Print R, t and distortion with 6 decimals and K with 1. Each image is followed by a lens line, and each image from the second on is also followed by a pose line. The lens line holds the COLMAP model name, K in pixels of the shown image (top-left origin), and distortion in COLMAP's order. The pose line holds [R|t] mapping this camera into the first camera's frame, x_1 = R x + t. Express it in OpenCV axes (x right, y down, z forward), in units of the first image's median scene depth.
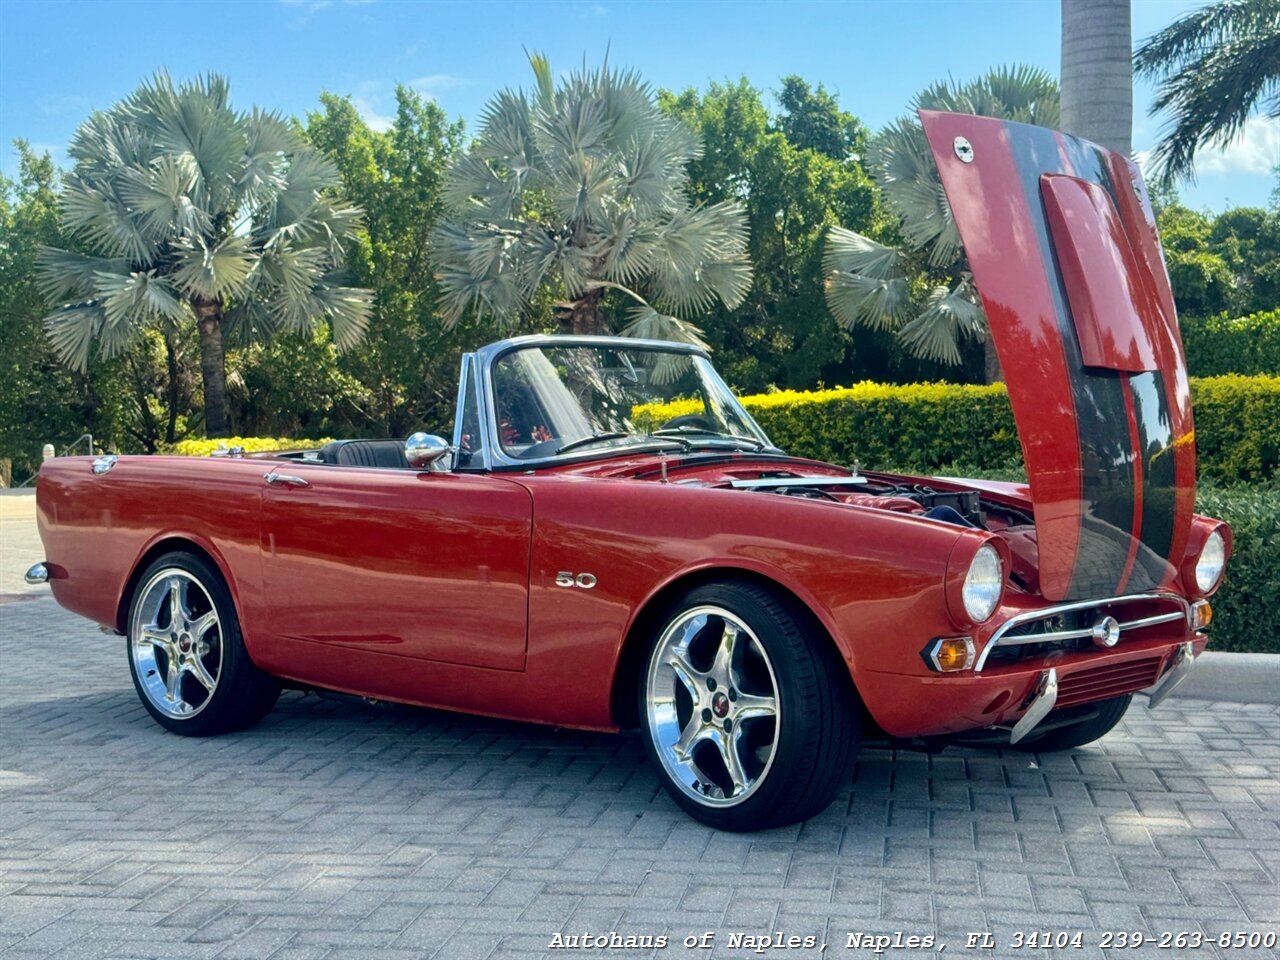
lens RADIAL K [[1767.1, 0, 640.0], [0, 1767.1, 480.0], [0, 0, 1]] dist [0.182697, -0.066847]
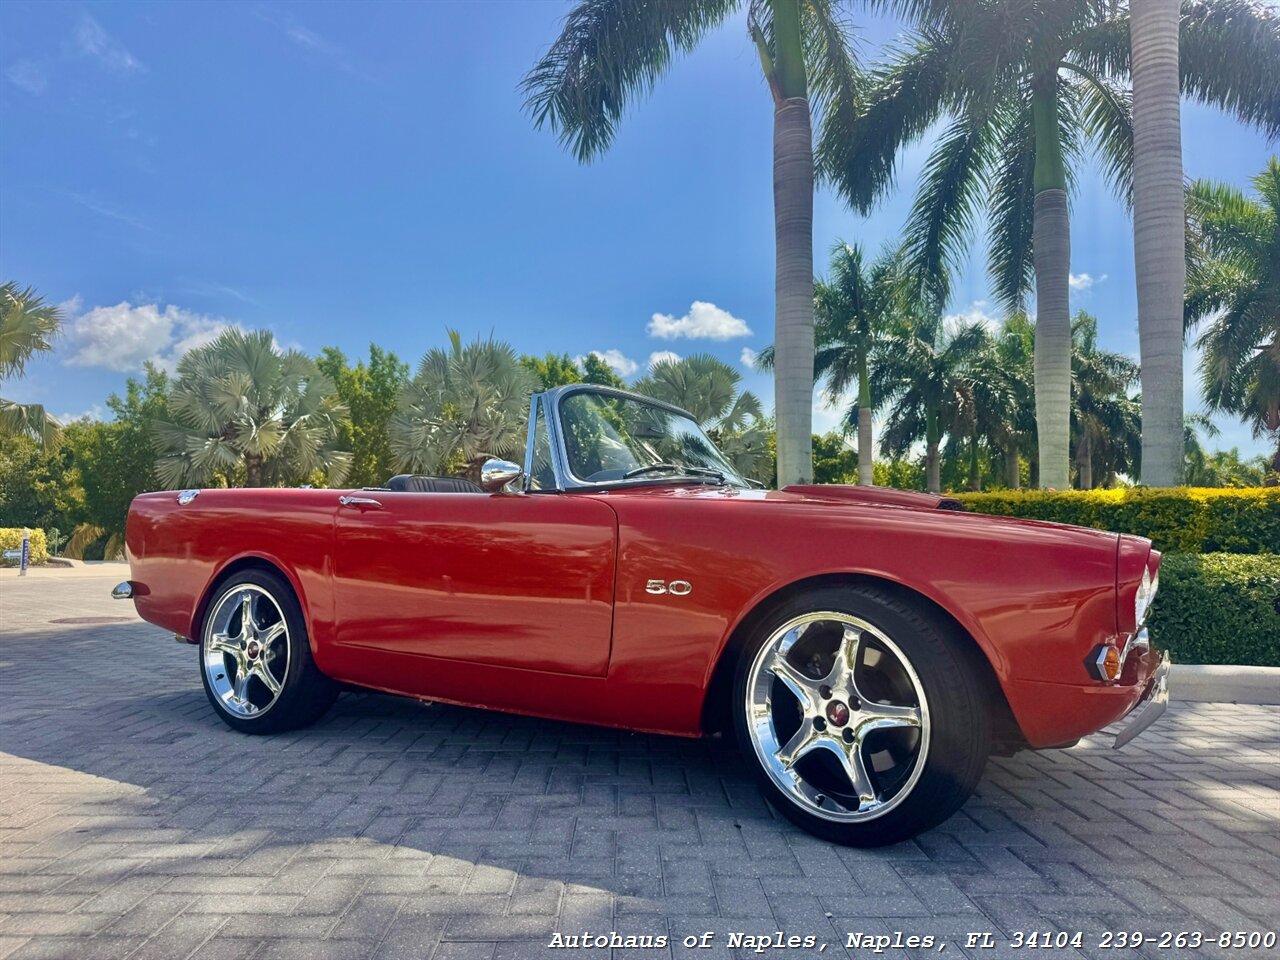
lens RADIAL K [[888.2, 0, 645.1], [0, 888.2, 485.1], [0, 0, 1]] dist [0.112323, -0.171452]
pose [[0.983557, 0.035080, 0.177160, -0.114654], [-0.018157, 0.995191, -0.096258, 0.037304], [-0.179685, 0.091459, 0.979463, 0.384335]]
